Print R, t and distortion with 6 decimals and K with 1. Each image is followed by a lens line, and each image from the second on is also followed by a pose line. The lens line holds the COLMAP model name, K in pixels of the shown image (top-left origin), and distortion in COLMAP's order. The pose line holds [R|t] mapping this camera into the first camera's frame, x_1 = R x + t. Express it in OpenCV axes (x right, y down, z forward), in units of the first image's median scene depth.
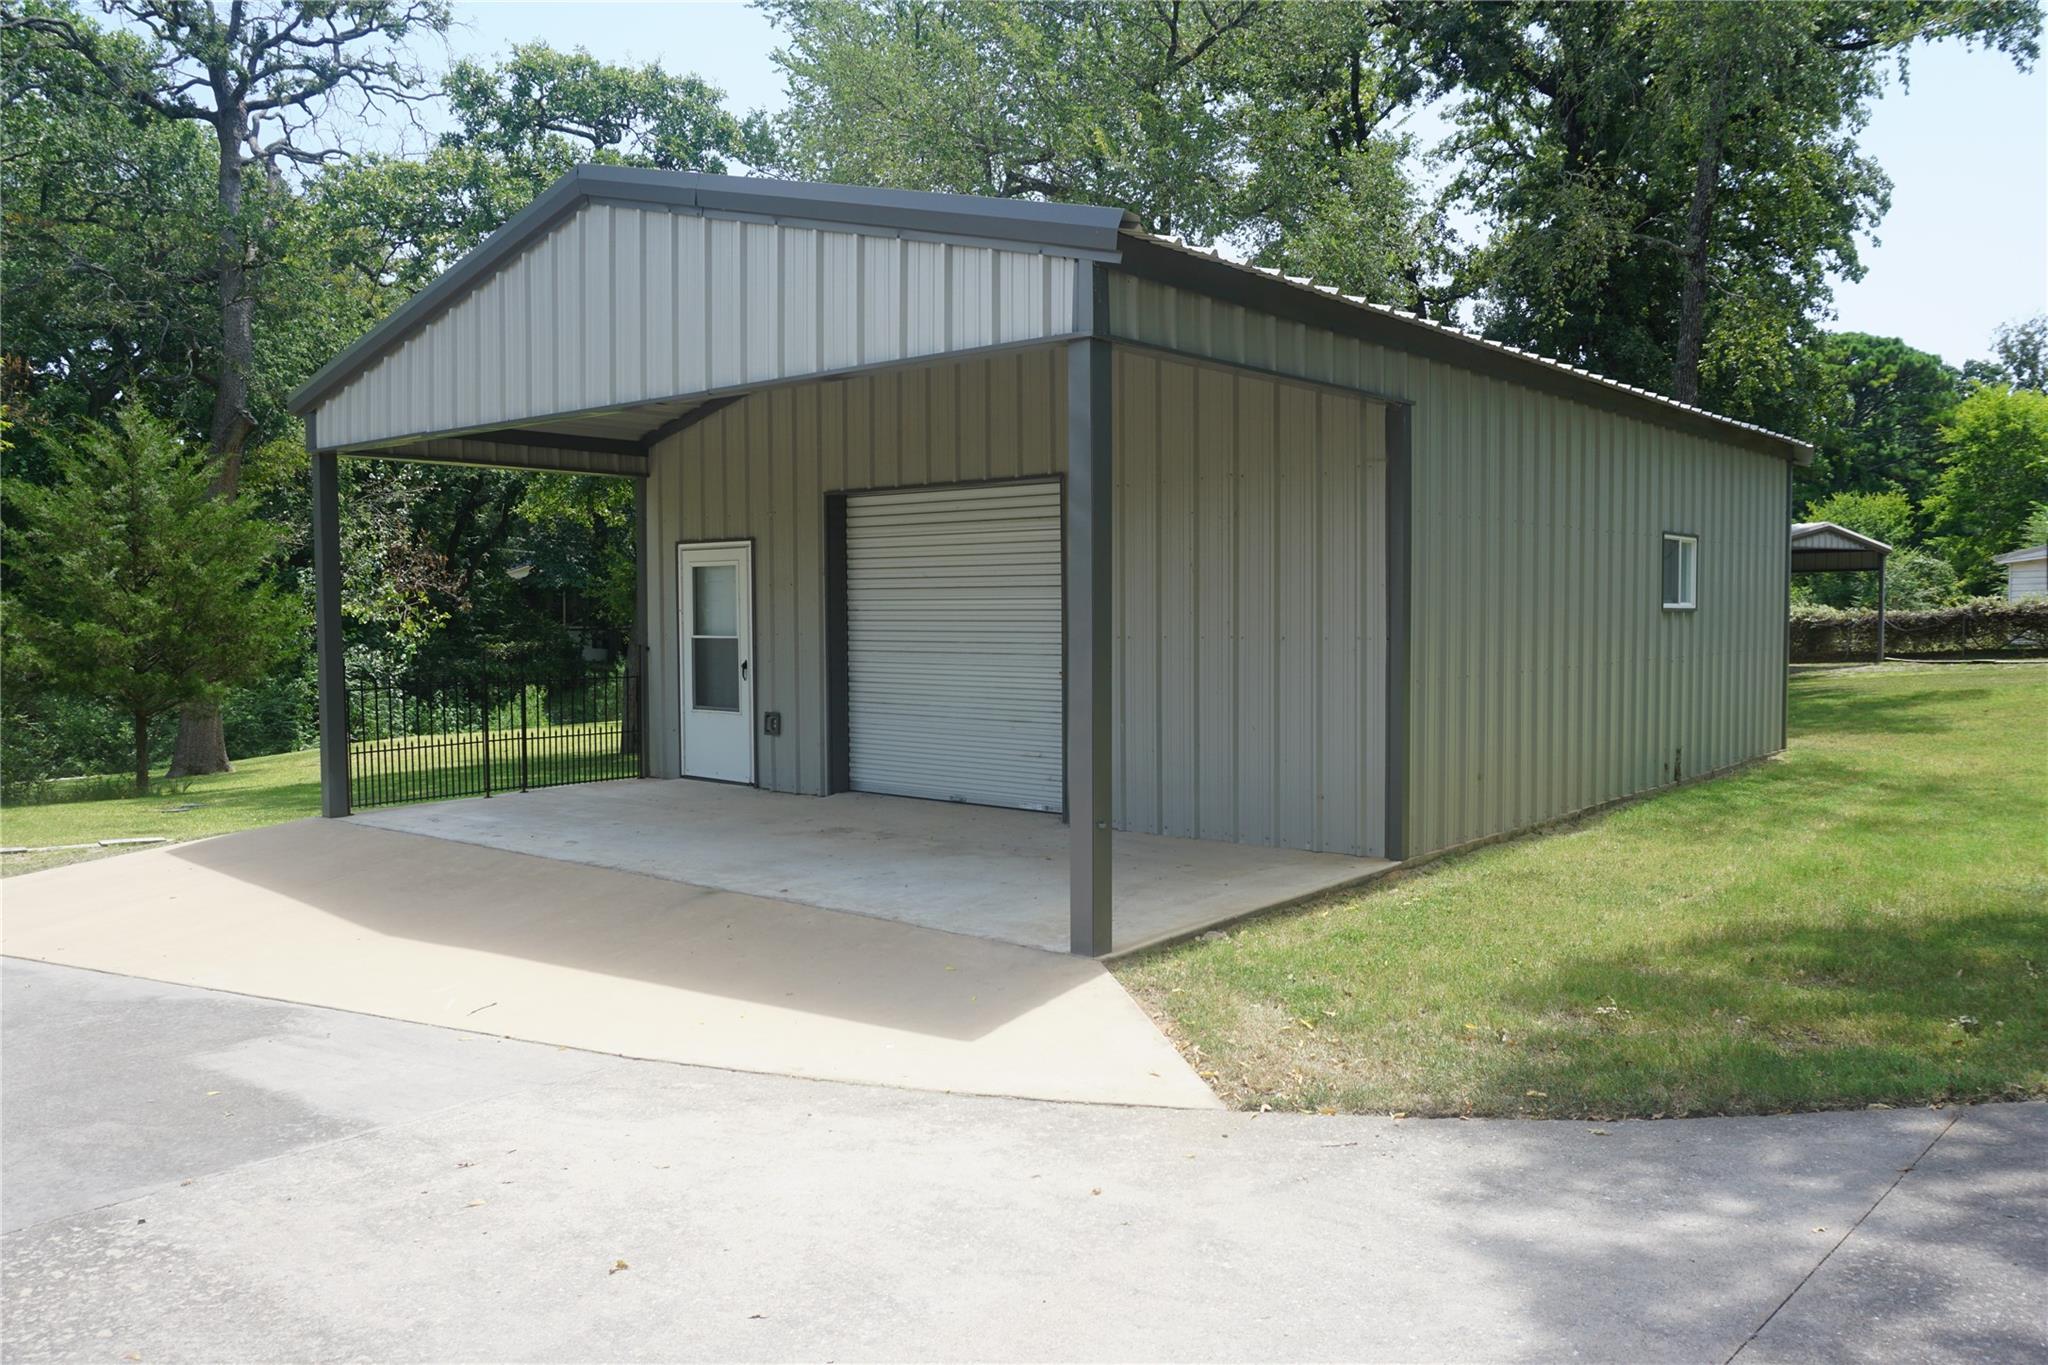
lens RADIAL K [[1635.1, 0, 1024.0], [0, 1635.1, 682.5], [0, 0, 1]] dist [0.047693, 0.000818]
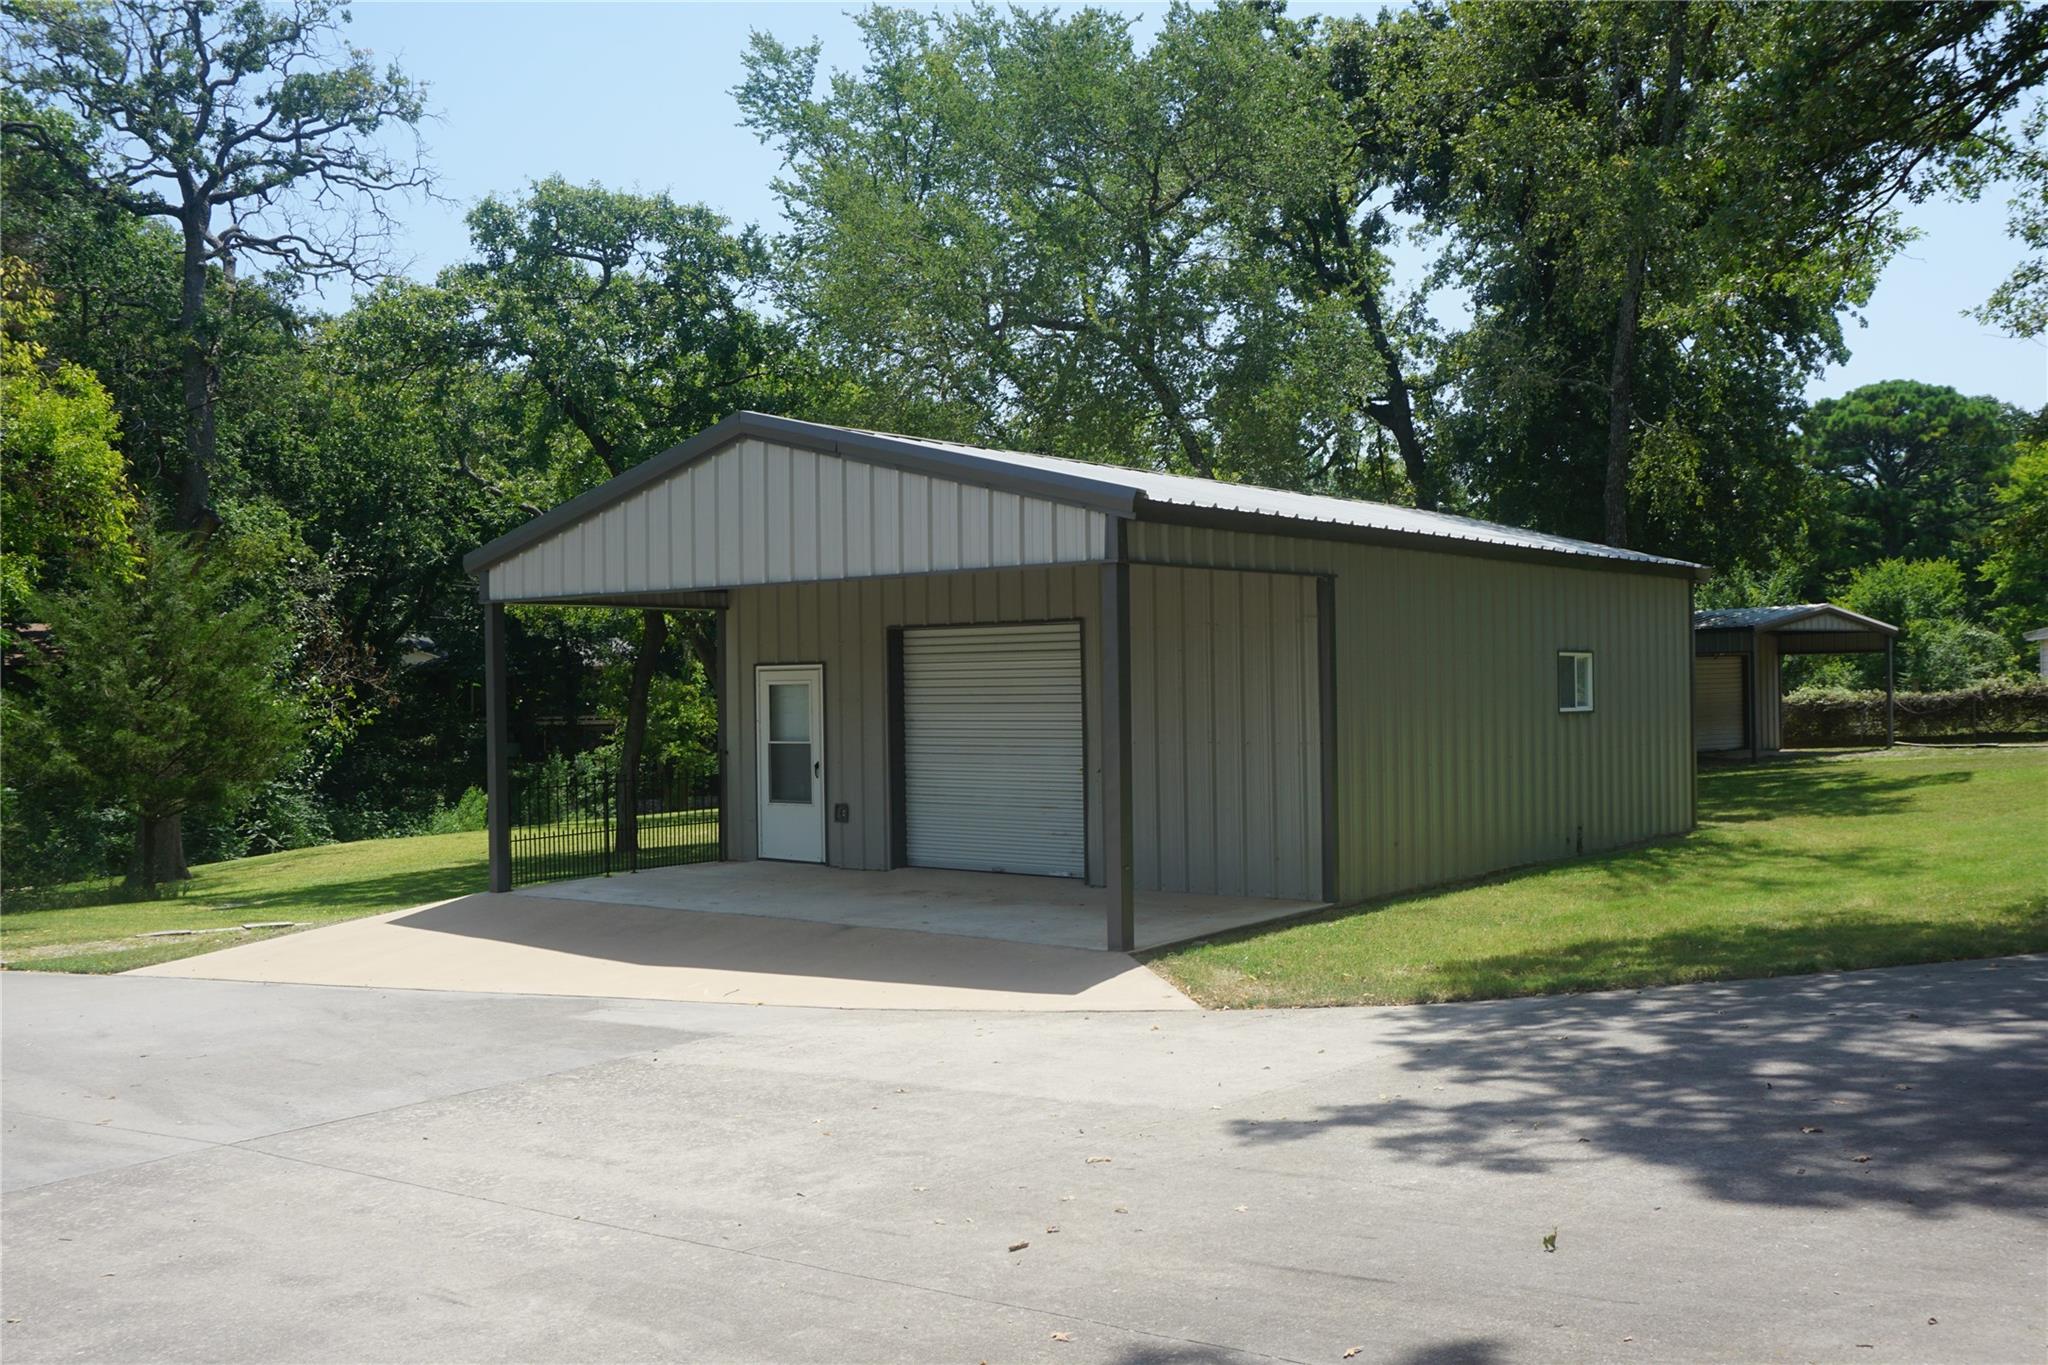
lens RADIAL K [[1881.4, 0, 1024.0], [0, 1881.4, 682.5], [0, 0, 1]] dist [0.079474, 0.000366]
pose [[0.999737, -0.010022, 0.020644, -0.021403], [0.011024, 0.998737, -0.049013, -0.000947], [-0.020126, 0.049228, 0.998585, -0.200735]]
